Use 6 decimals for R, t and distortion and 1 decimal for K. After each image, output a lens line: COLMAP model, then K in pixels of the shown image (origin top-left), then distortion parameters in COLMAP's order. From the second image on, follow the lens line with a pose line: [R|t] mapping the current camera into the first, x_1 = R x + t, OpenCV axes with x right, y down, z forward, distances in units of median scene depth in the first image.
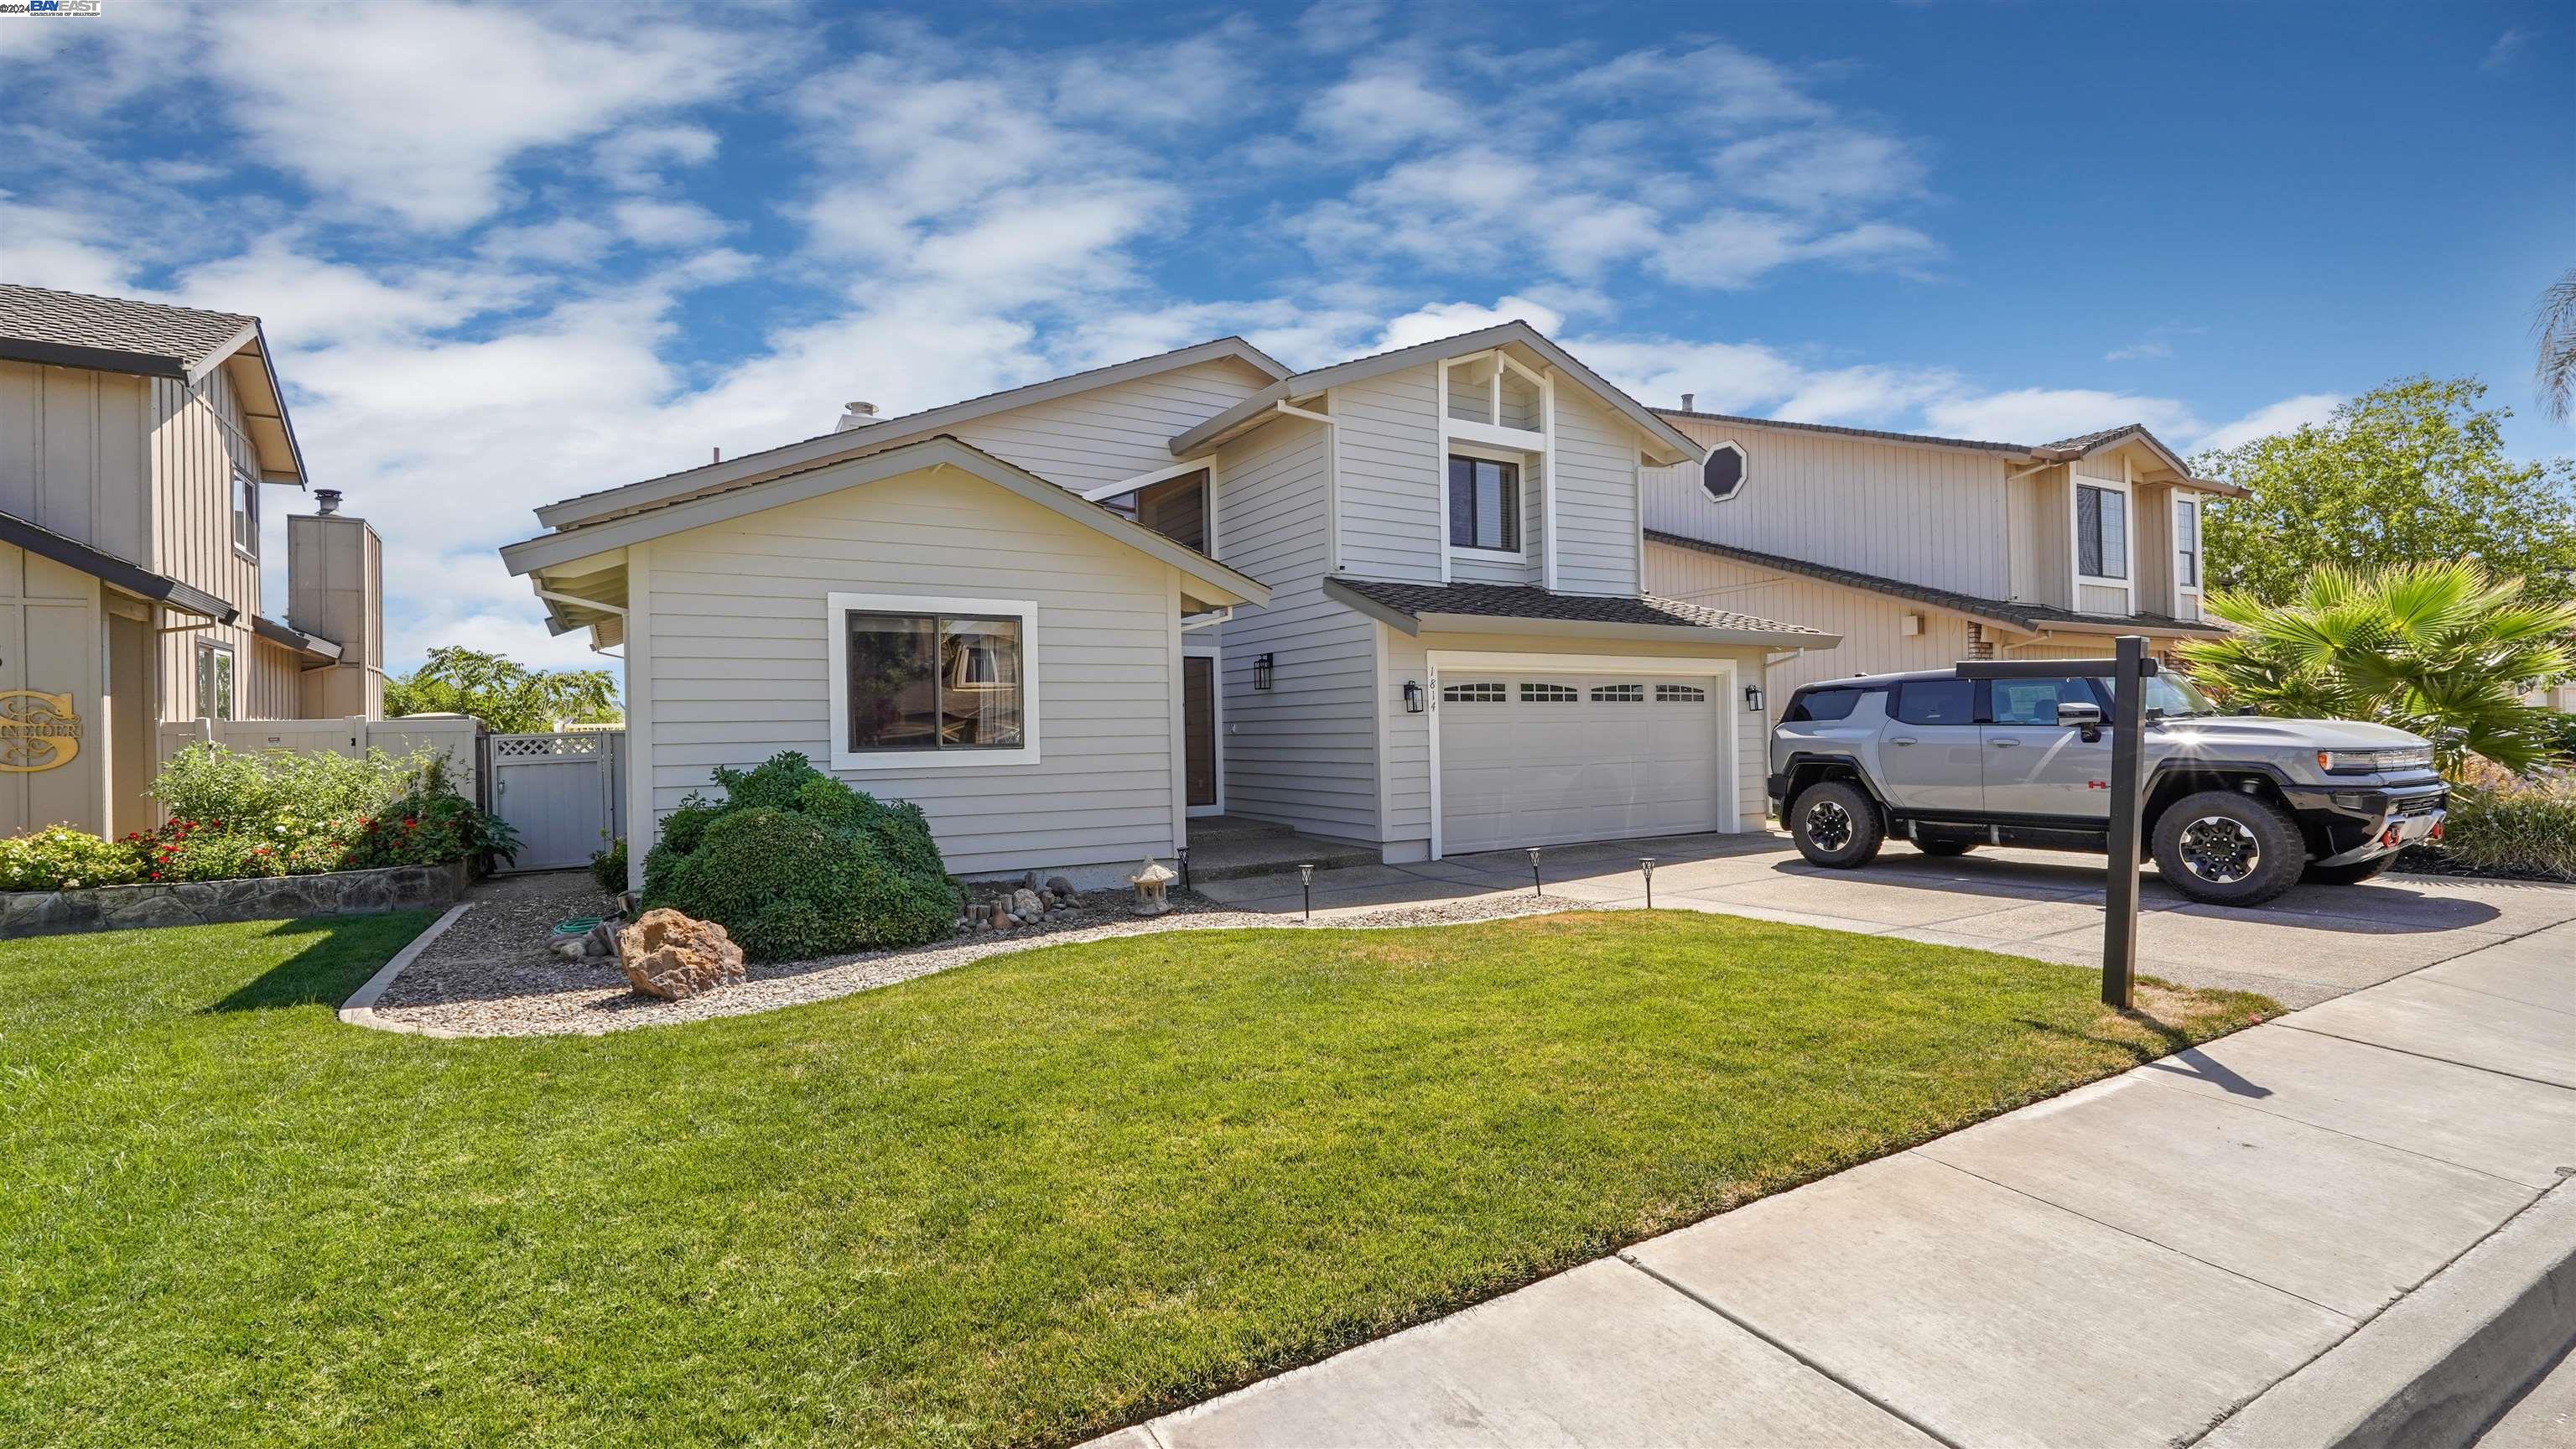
lens RADIAL K [[1146.7, 0, 1288.0], [0, 1146.7, 724.5], [0, 0, 1]] dist [0.001738, 0.000869]
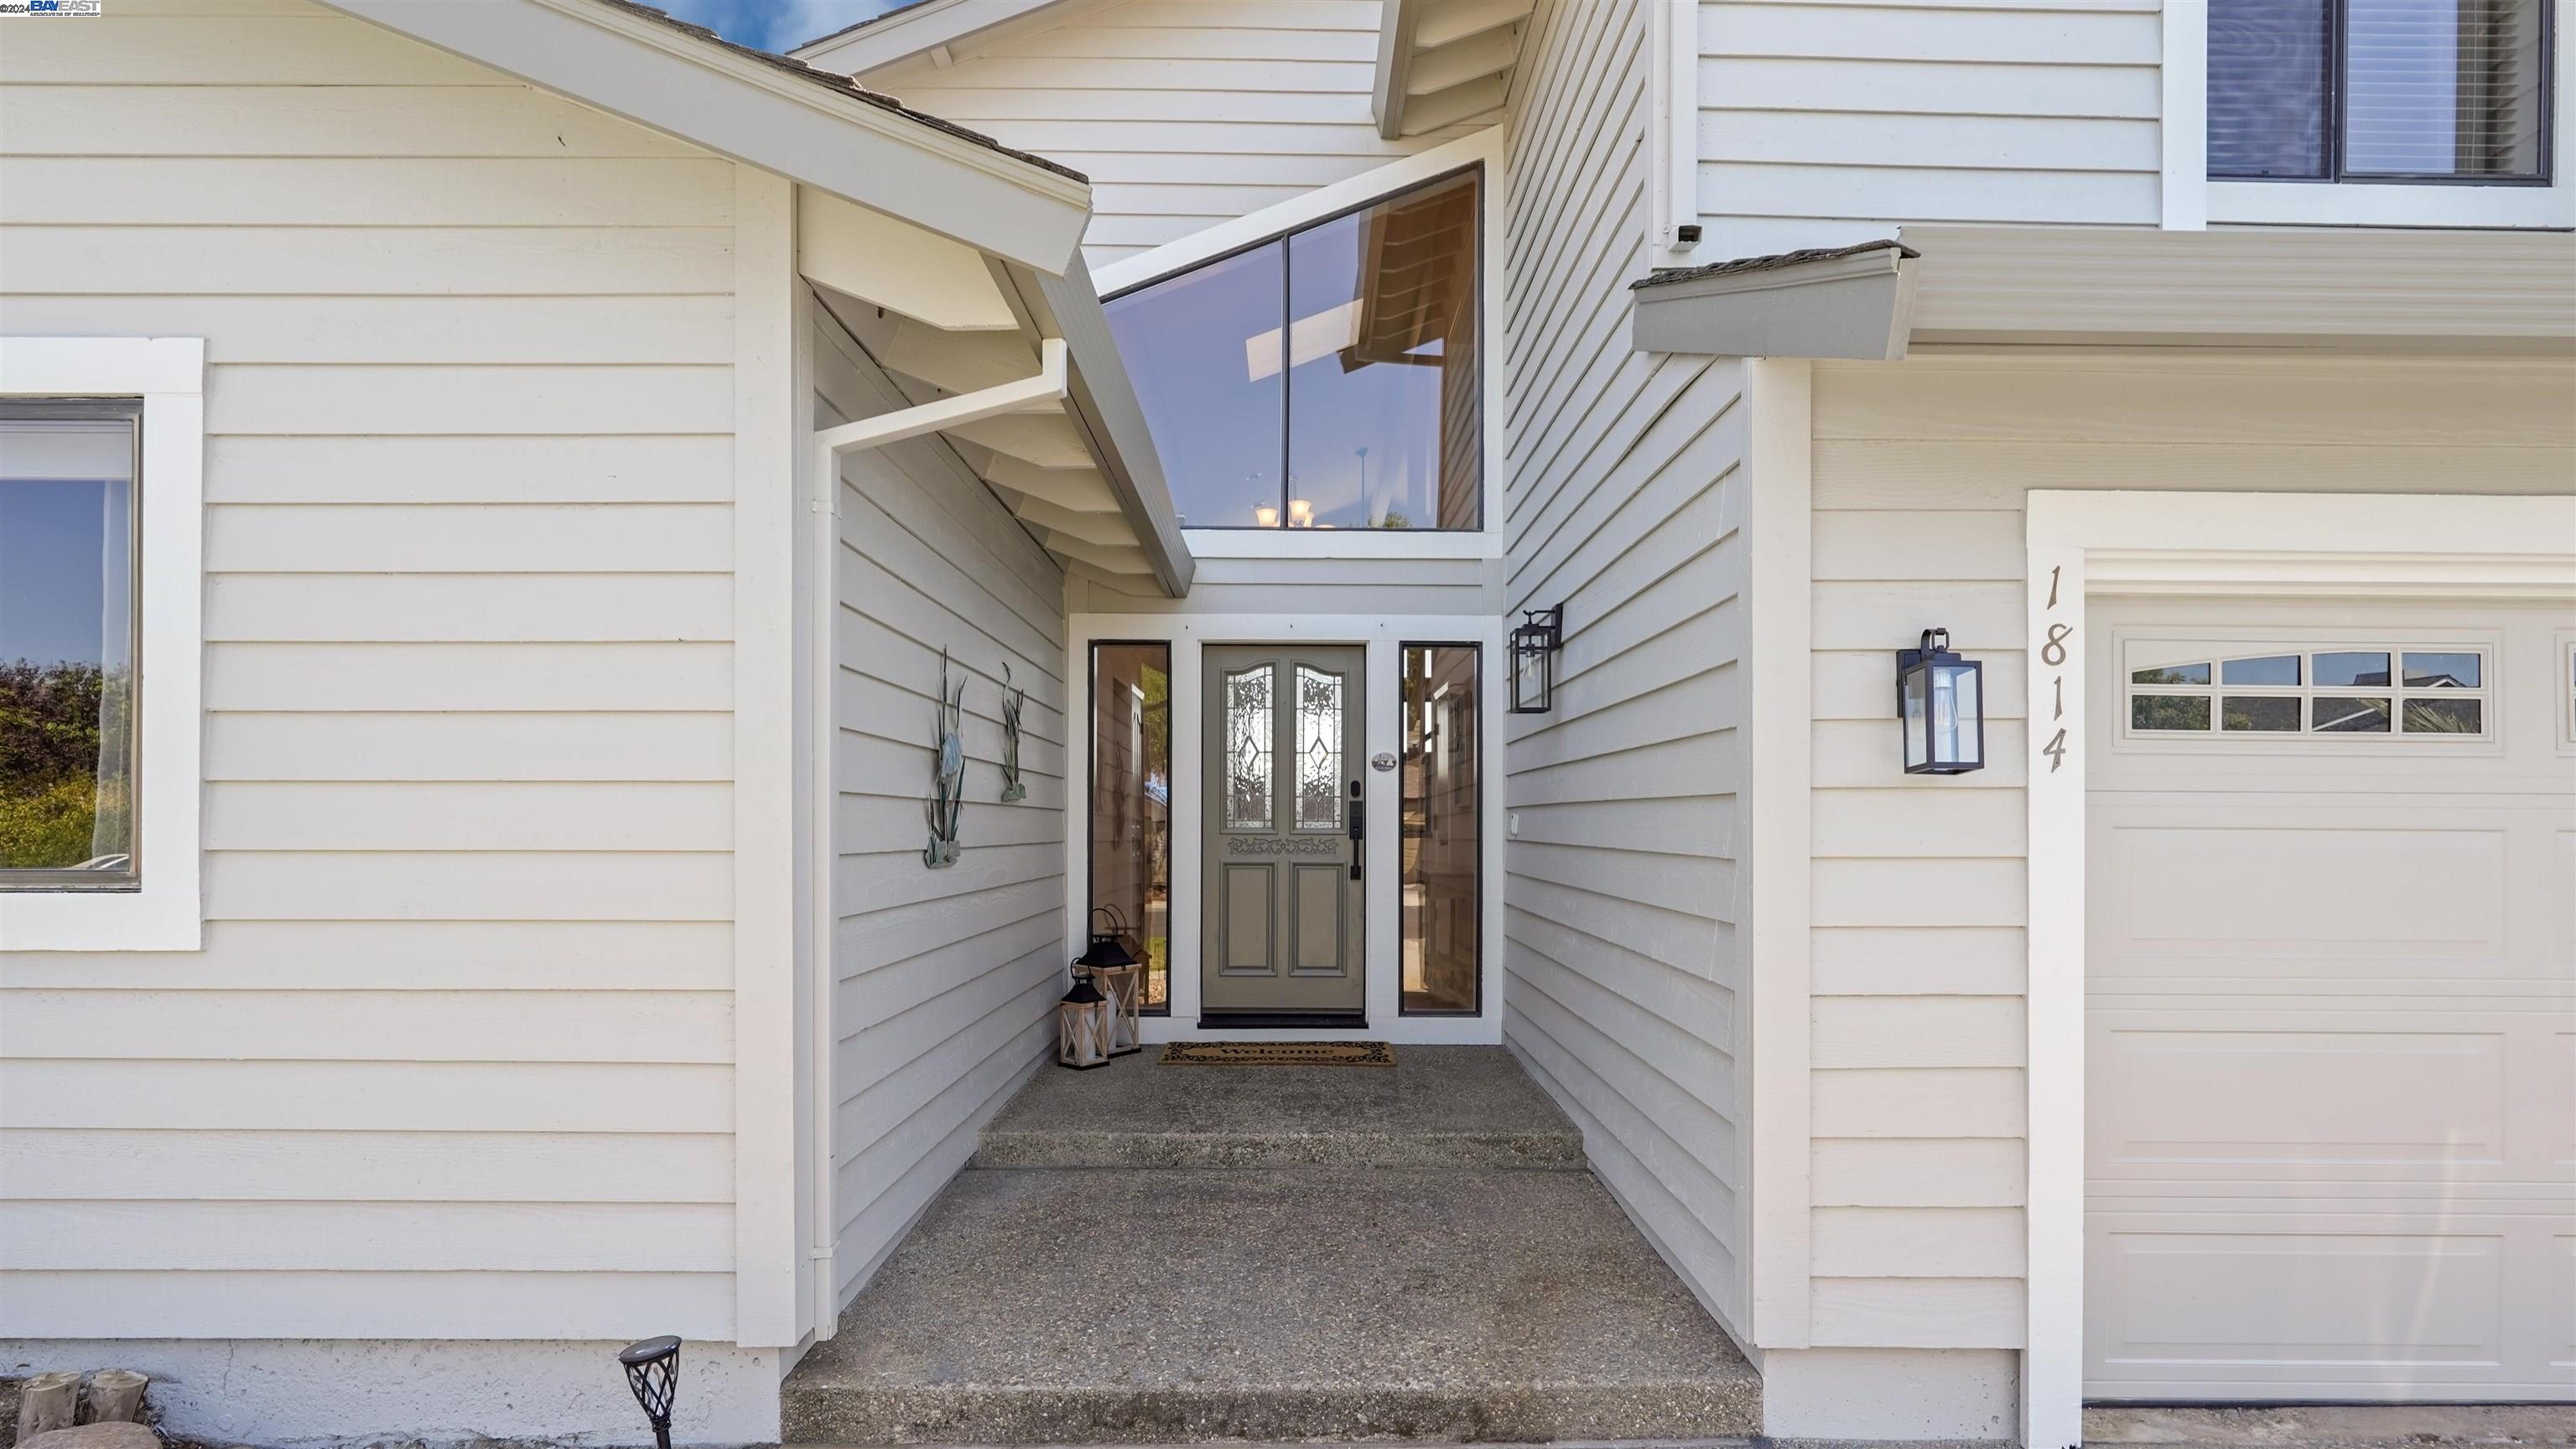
lens RADIAL K [[1296.5, 0, 1292.6], [0, 1296.5, 821.8], [0, 0, 1]] dist [-0.000485, -0.000022]
pose [[0.864598, 0.021785, -0.501991, 0.153312], [-0.016055, 0.999747, 0.015734, -0.004068], [0.502207, -0.005544, 0.864730, 0.871259]]
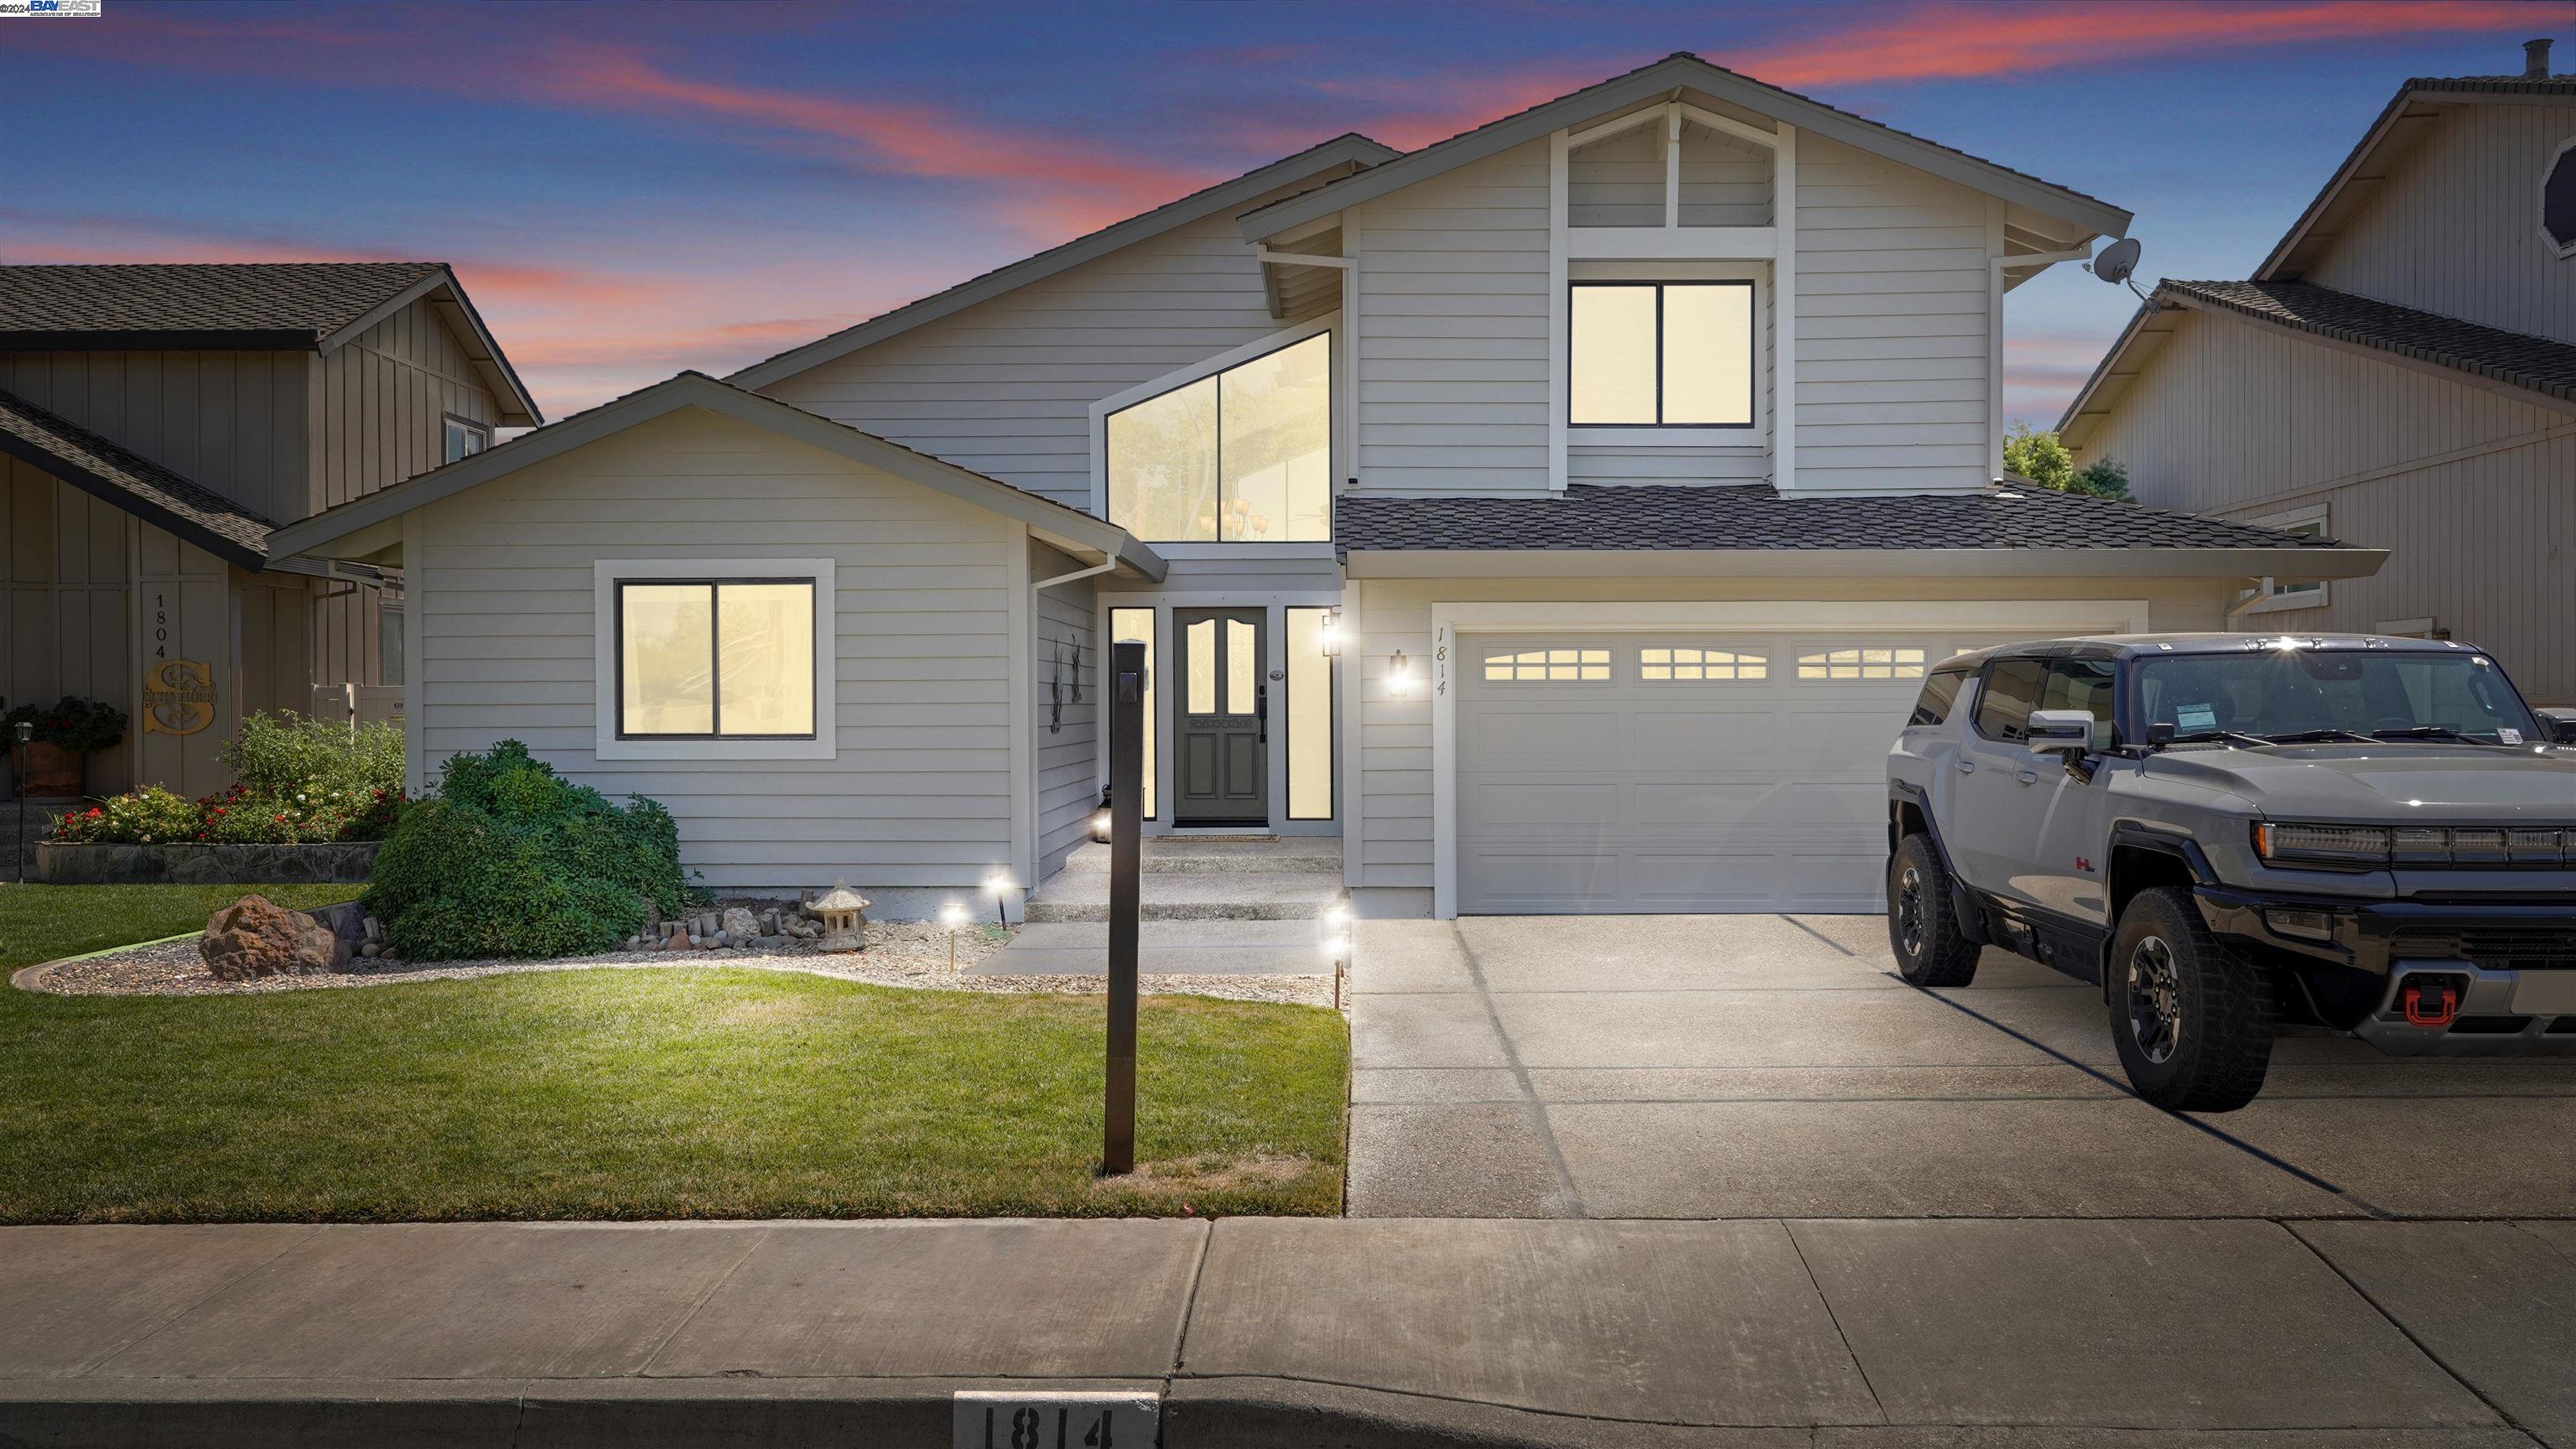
lens RADIAL K [[1884.0, 0, 1288.0], [0, 1884.0, 724.5], [0, 0, 1]] dist [-0.001730, -0.001268]
pose [[0.847379, 0.023414, -0.530472, 0.762770], [-0.007462, 0.999454, 0.032195, -0.035087], [0.530936, -0.023323, 0.847091, 0.045486]]
